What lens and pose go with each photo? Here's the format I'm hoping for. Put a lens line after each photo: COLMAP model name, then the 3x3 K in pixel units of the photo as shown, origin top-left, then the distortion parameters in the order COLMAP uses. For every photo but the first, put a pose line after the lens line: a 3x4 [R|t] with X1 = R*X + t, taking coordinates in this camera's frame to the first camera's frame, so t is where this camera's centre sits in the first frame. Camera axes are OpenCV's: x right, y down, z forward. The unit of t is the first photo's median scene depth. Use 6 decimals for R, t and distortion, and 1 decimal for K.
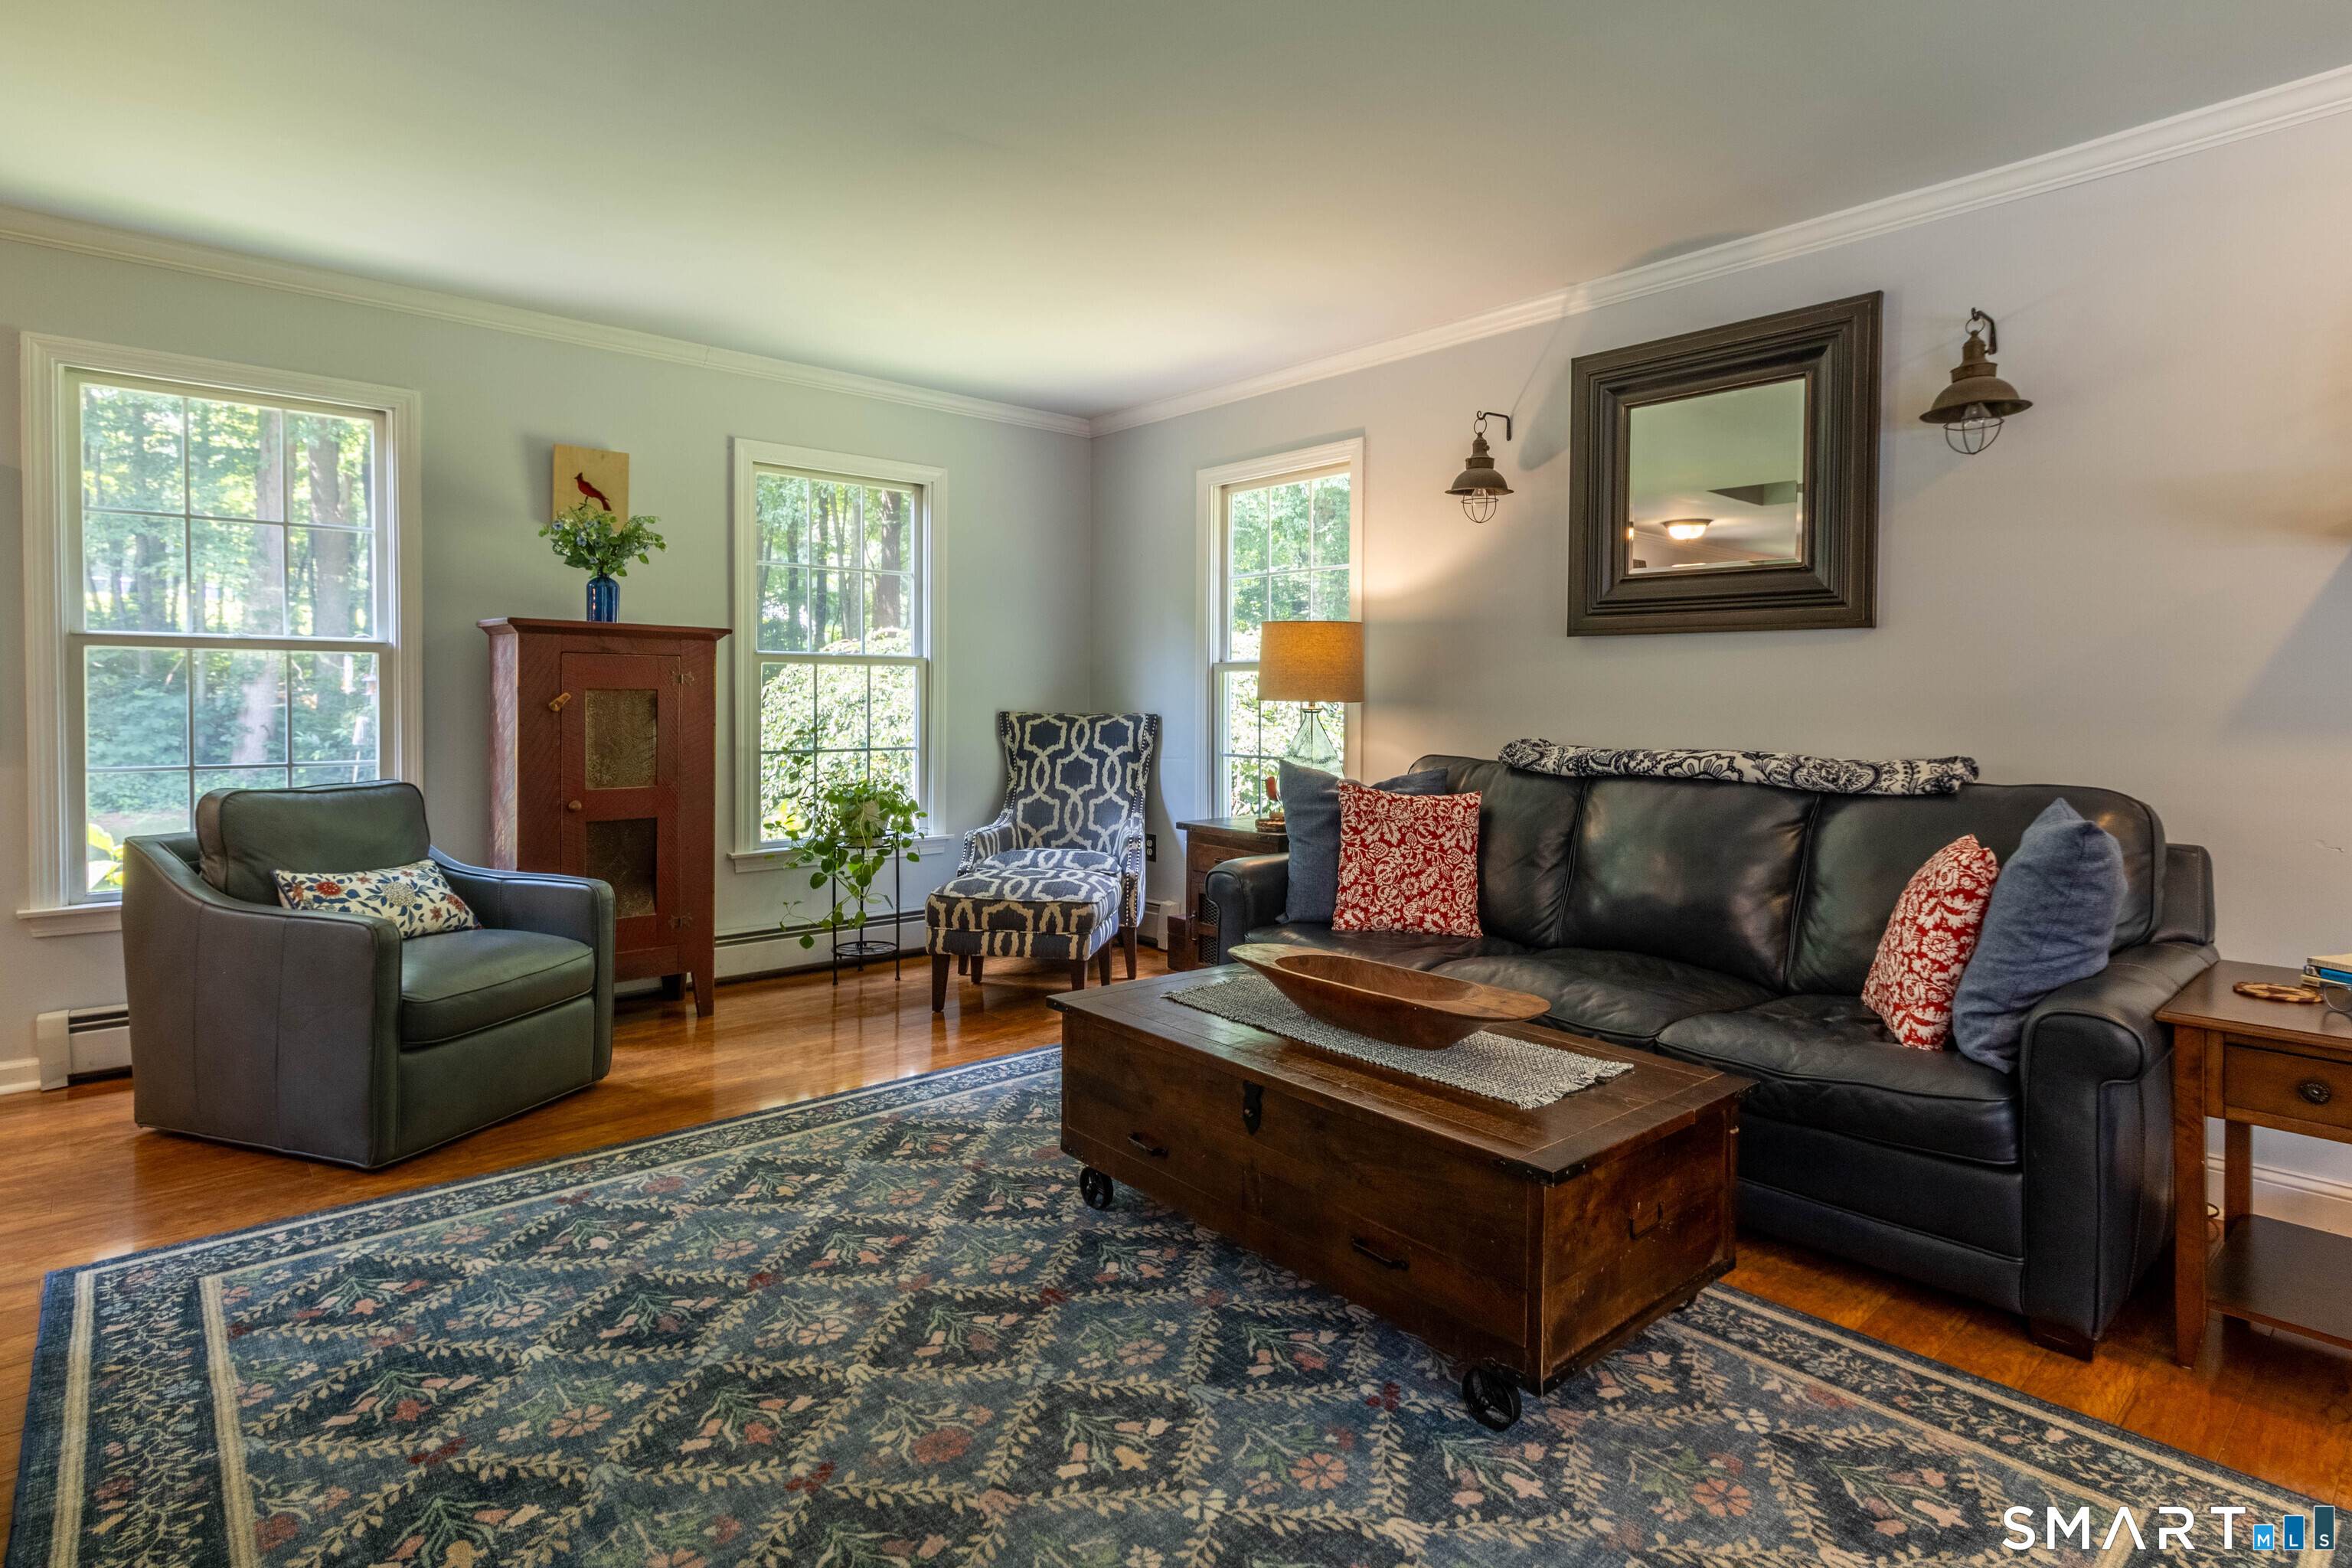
lens RADIAL K [[1199.6, 0, 1168.3], [0, 1199.6, 715.8], [0, 0, 1]] dist [0.000417, -0.000625]
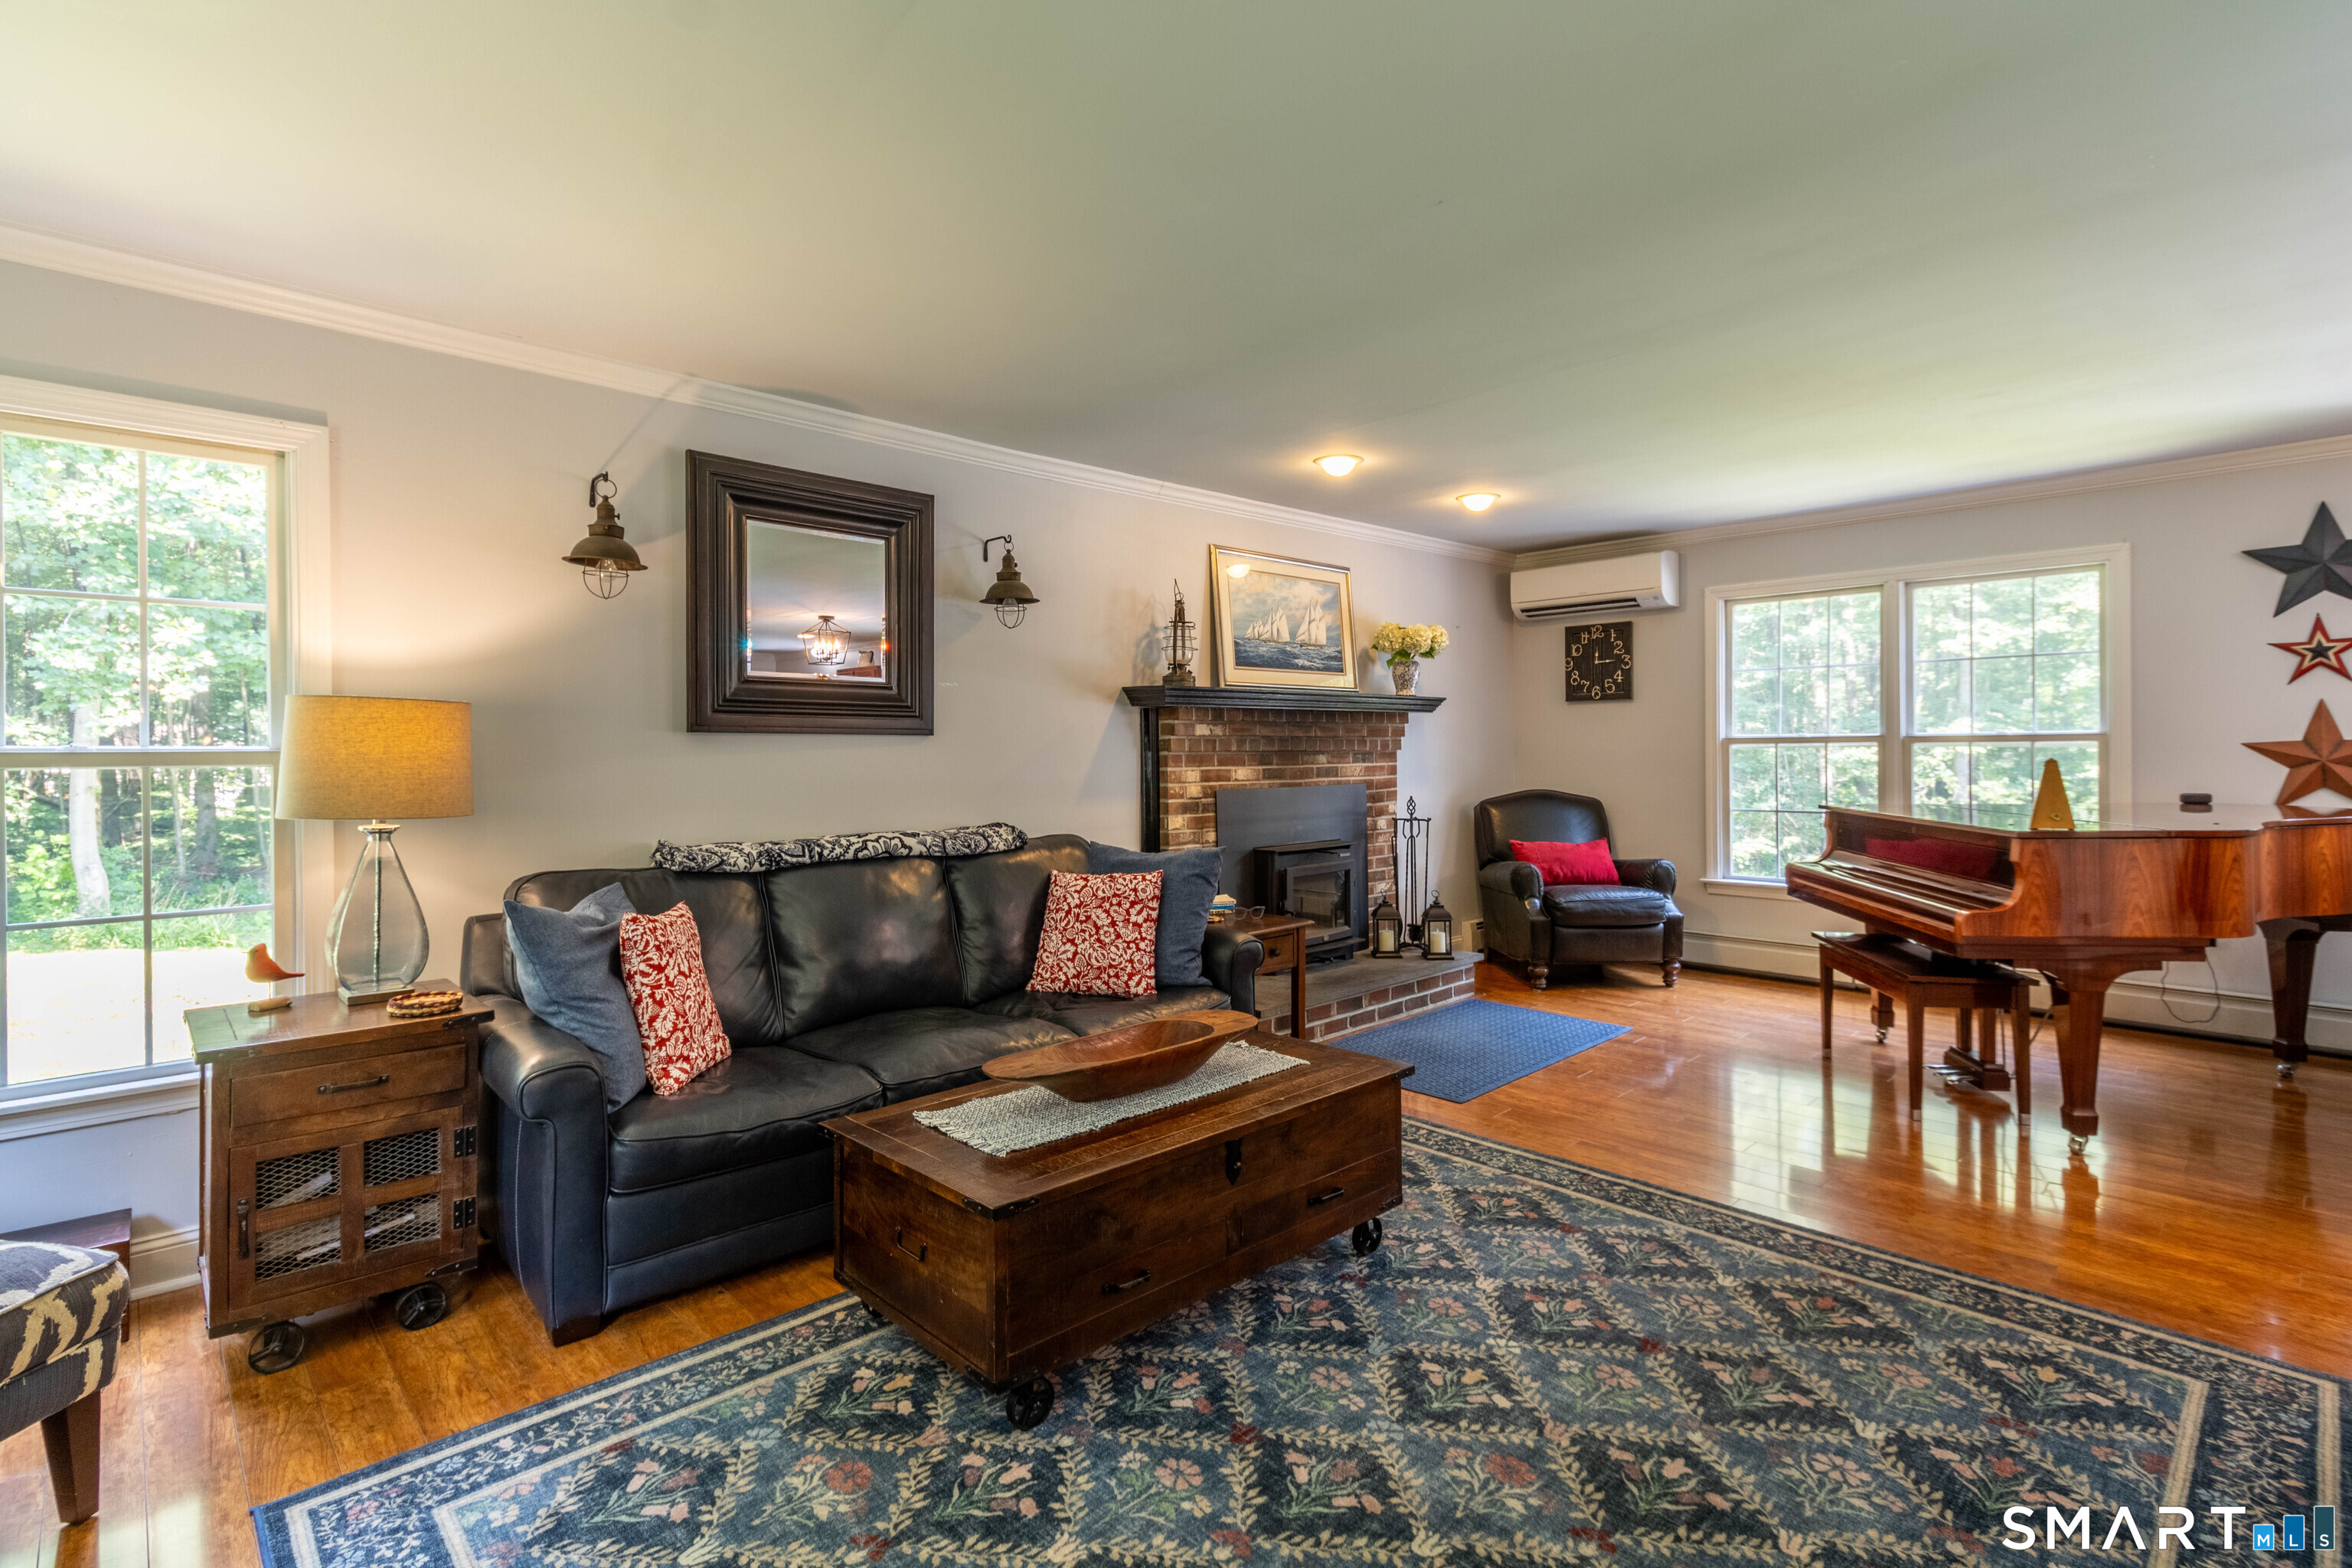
lens RADIAL K [[1112.1, 0, 1179.1], [0, 1112.1, 758.4], [0, 0, 1]] dist [-0.000047, 0.000267]
pose [[-0.055634, -0.013251, 0.998363, -1.063536], [0.023333, 0.999622, 0.014568, -0.087139], [-0.998179, 0.024105, -0.055303, 1.173043]]
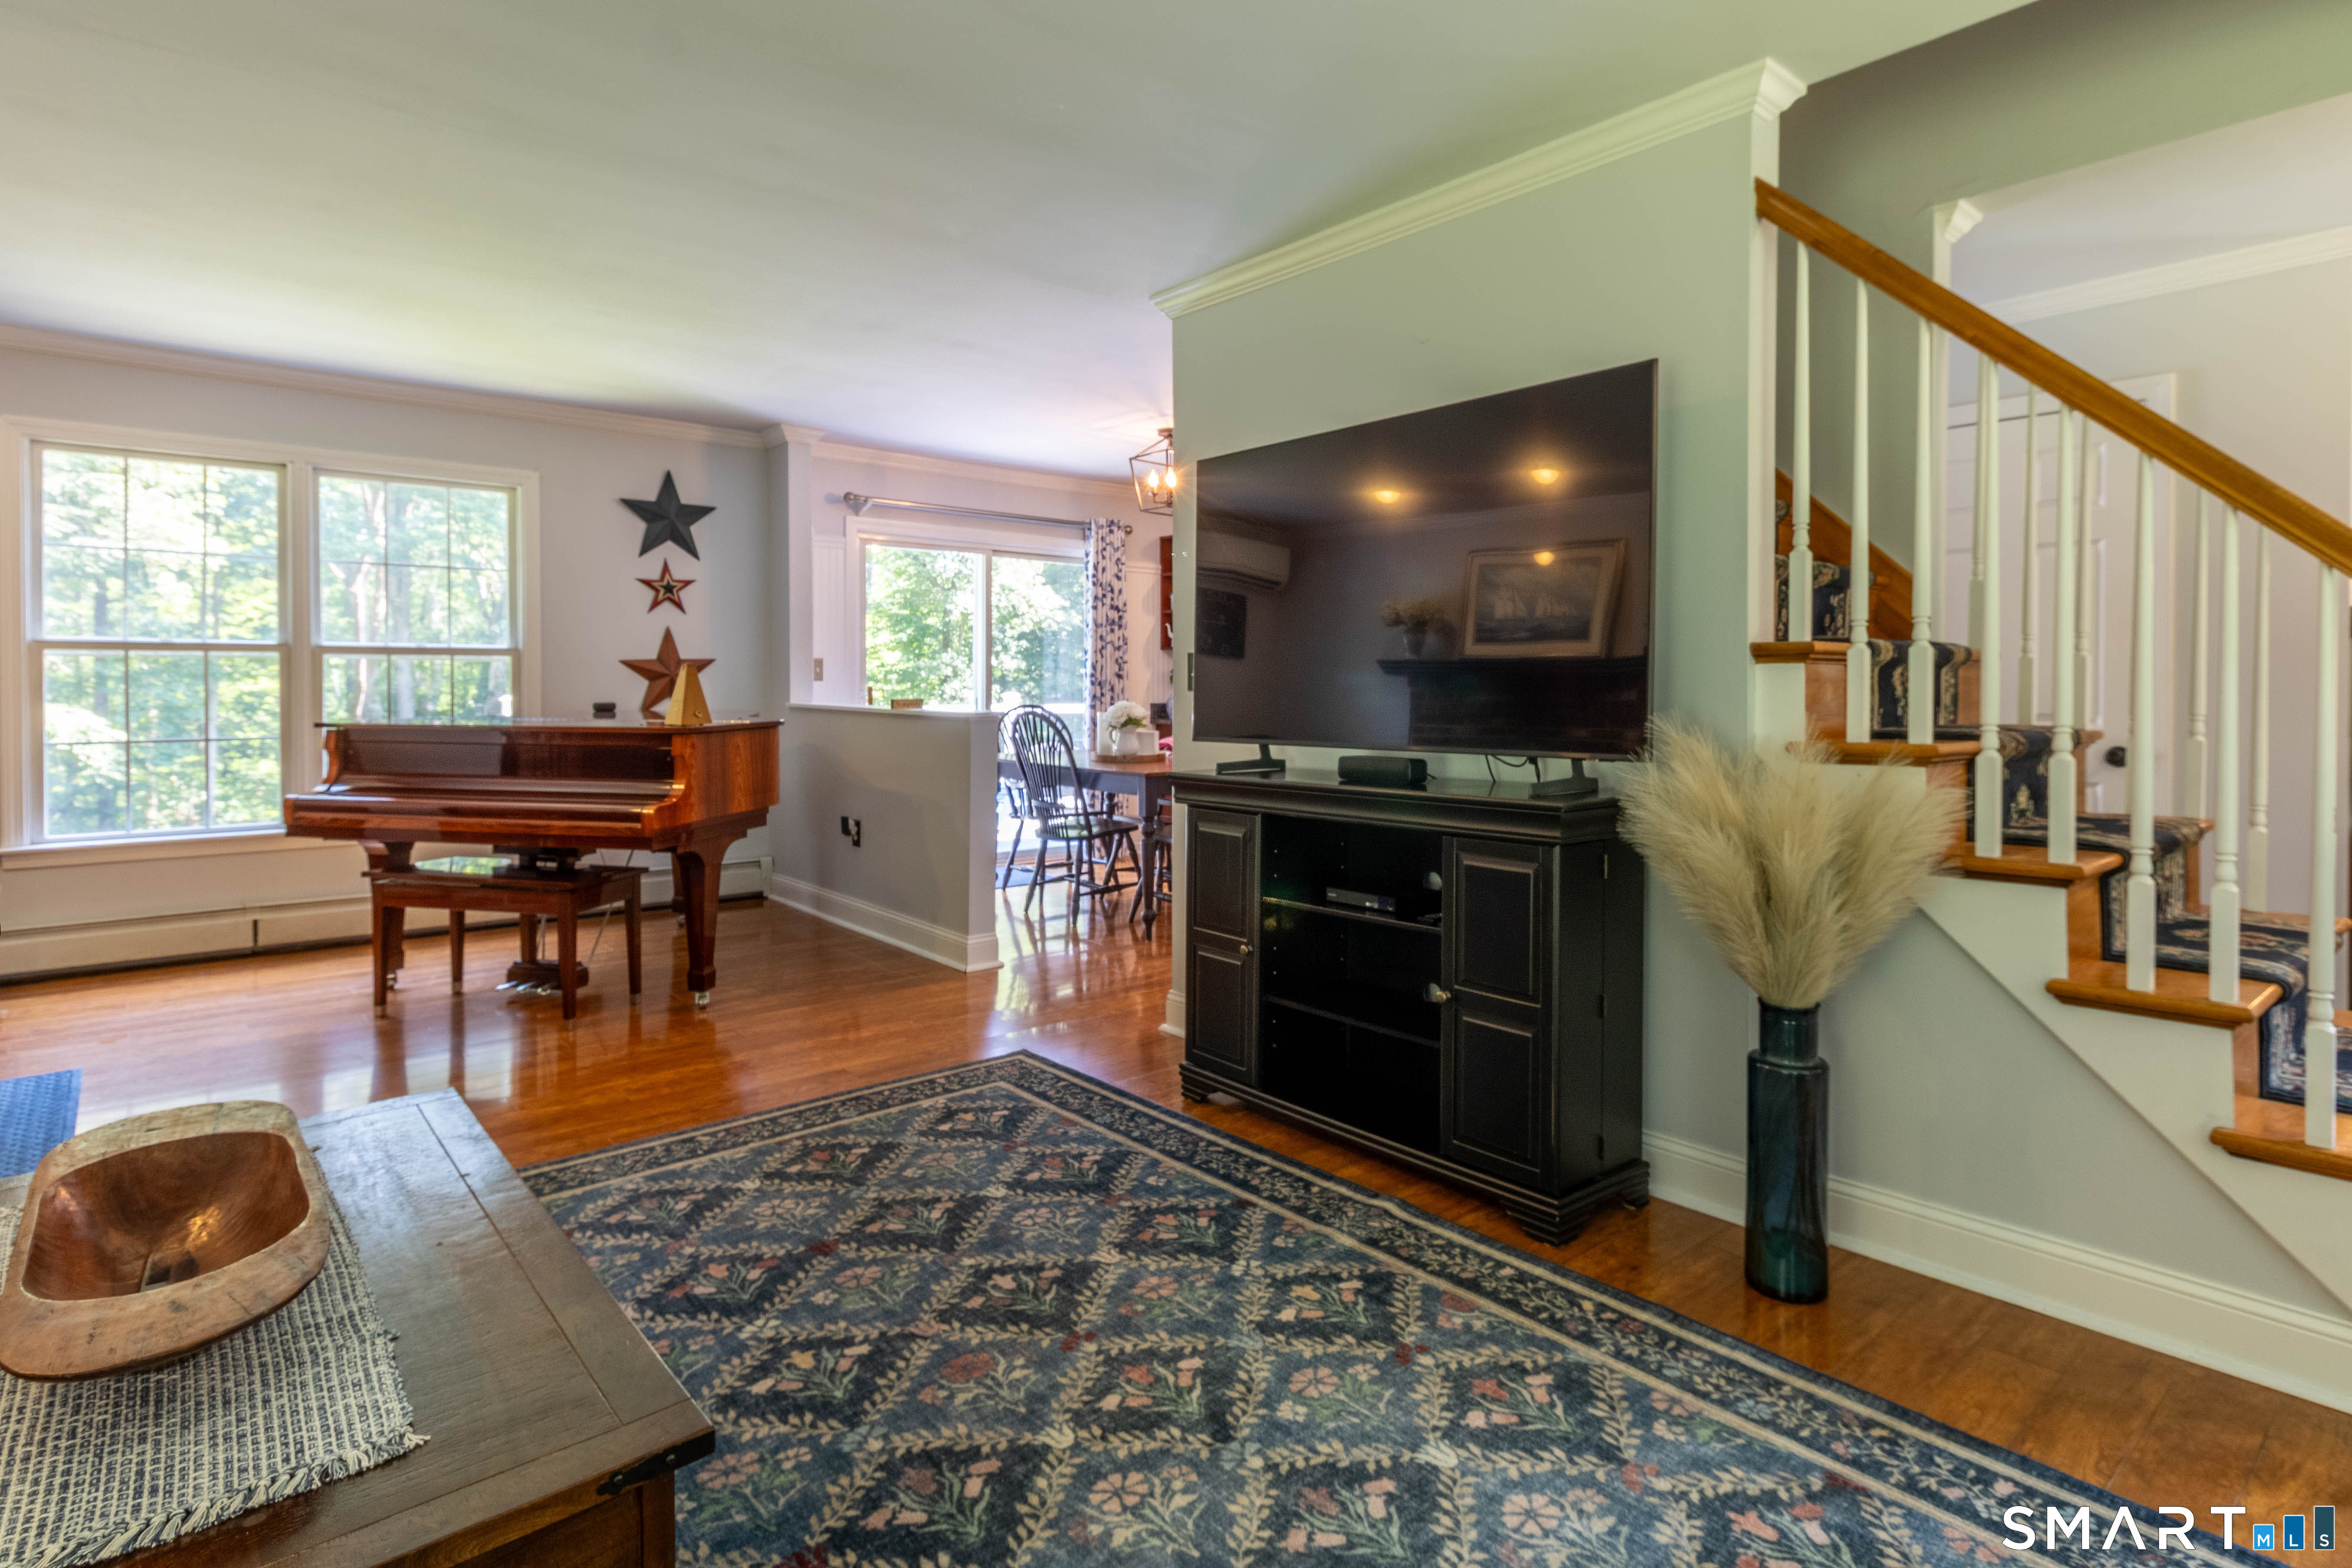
lens RADIAL K [[1199.6, 0, 1230.9], [0, 1199.6, 696.5], [0, 0, 1]] dist [0.000417, -0.000625]
pose [[-0.999540, -0.005326, -0.029867, -0.340570], [-0.006157, 0.999594, 0.027810, -0.038492], [0.029707, 0.027981, -0.999167, 1.810076]]
